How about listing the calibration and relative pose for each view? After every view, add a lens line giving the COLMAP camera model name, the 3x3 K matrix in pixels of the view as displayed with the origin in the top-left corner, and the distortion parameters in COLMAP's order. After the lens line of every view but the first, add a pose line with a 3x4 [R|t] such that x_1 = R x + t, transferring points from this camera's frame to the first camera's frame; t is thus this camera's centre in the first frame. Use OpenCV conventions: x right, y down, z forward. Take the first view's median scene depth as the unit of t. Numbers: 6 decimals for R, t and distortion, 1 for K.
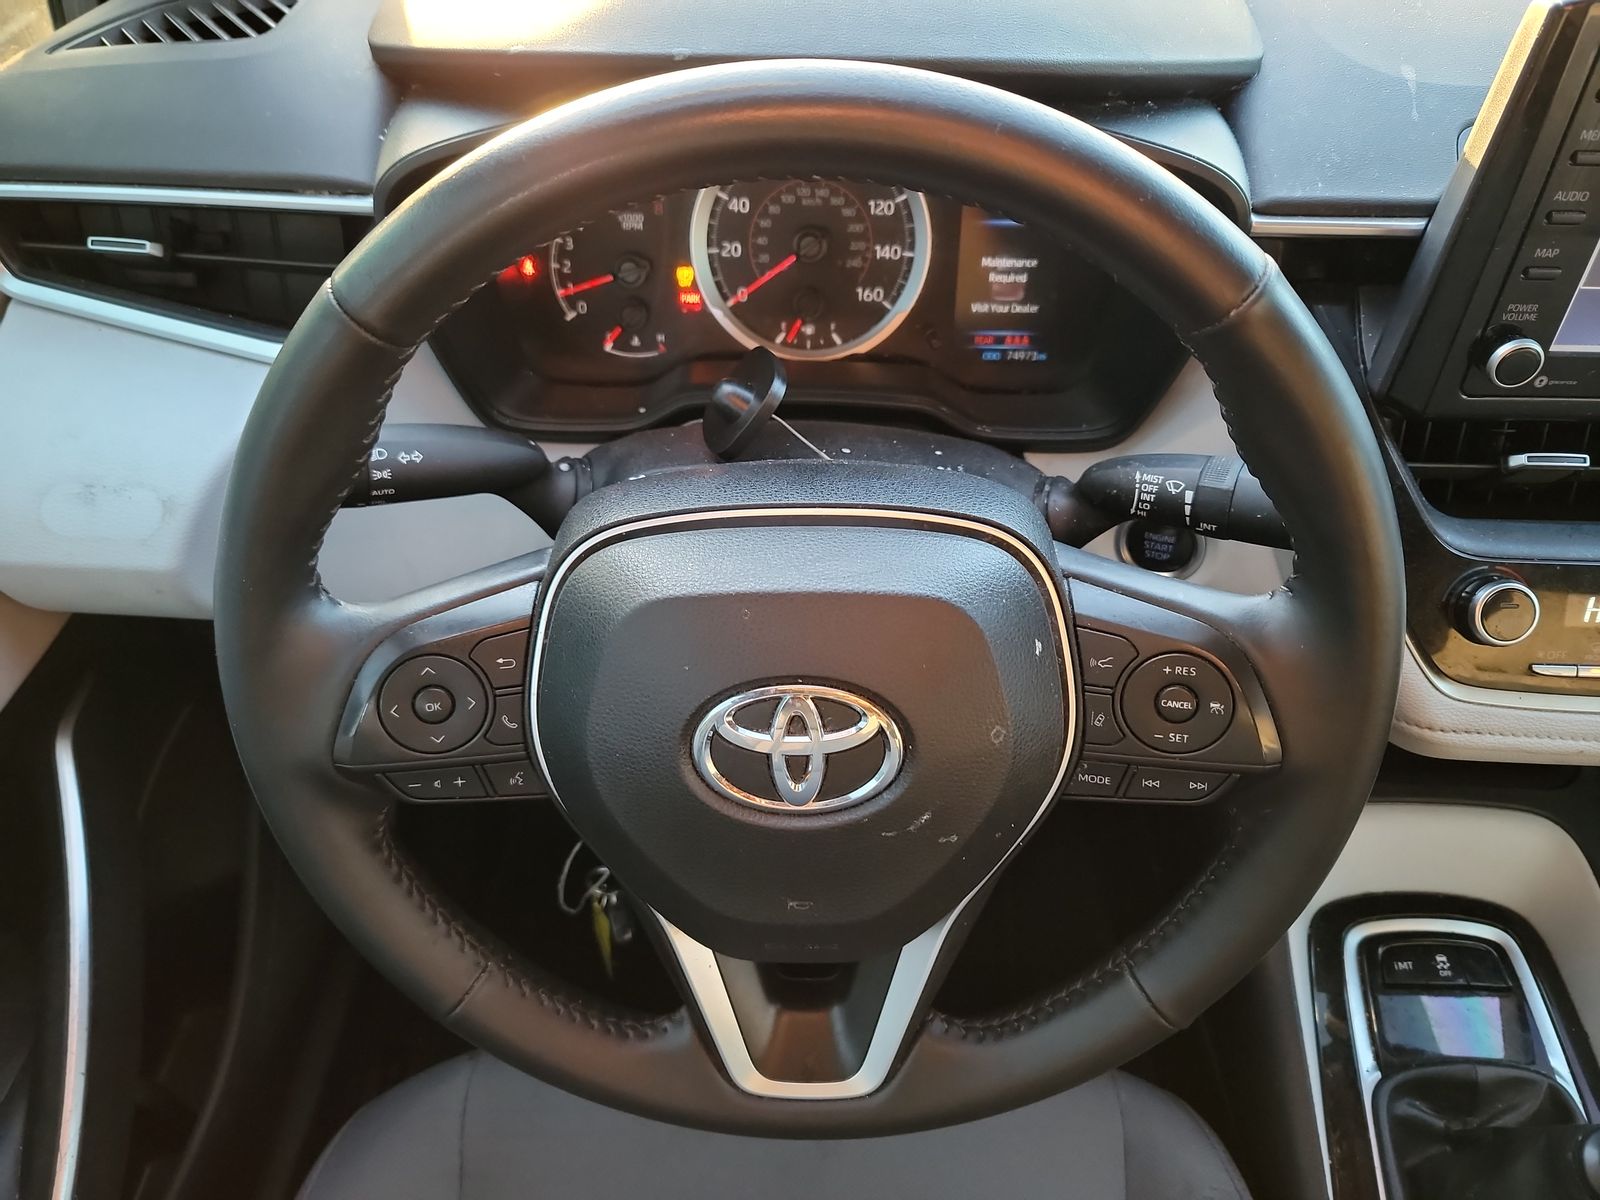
lens RADIAL K [[1136.3, 0, 800.0], [0, 1136.3, 600.0], [0, 0, 1]] dist [0.028127, -0.001139]
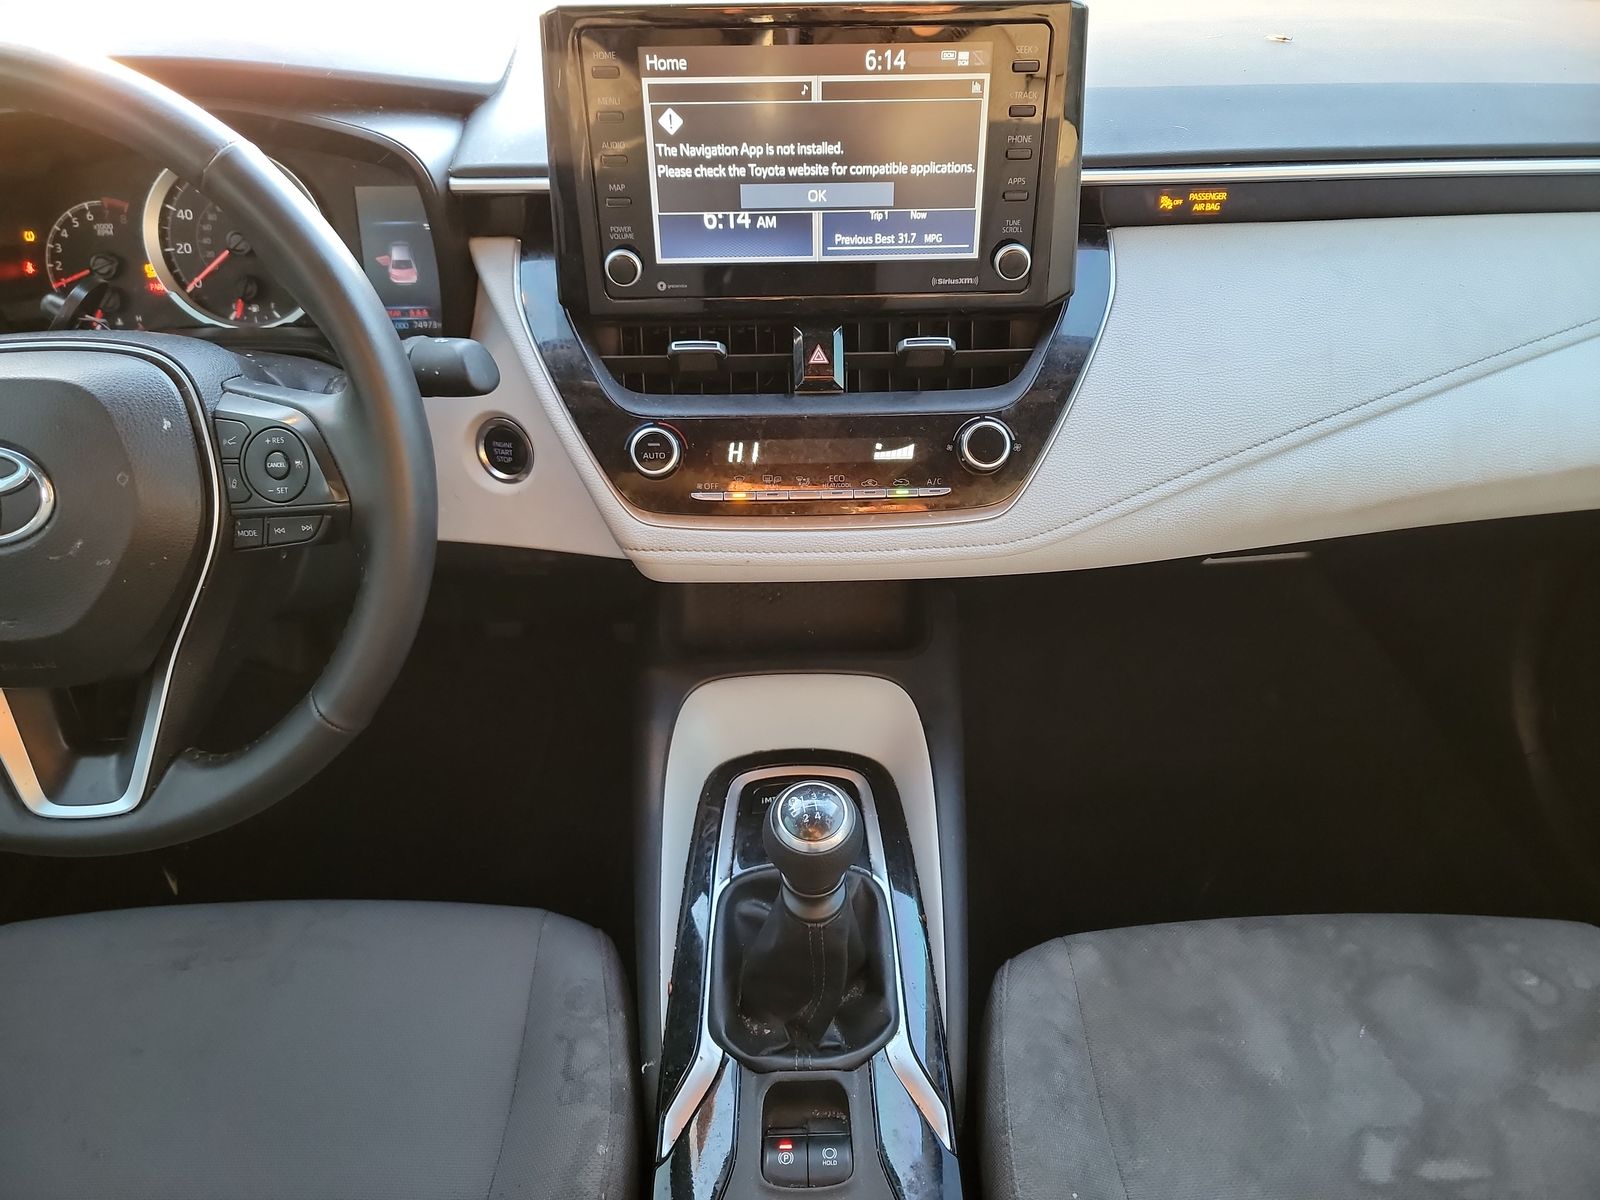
lens RADIAL K [[1117.0, 0, 800.0], [0, 1117.0, 600.0], [0, 0, 1]] dist [0.101183, -0.086379]
pose [[0.999140, -0.041450, 0.000833, 0.638562], [0.041091, 0.987418, -0.152701, 0.328535], [0.005507, 0.152604, 0.988272, -0.247185]]
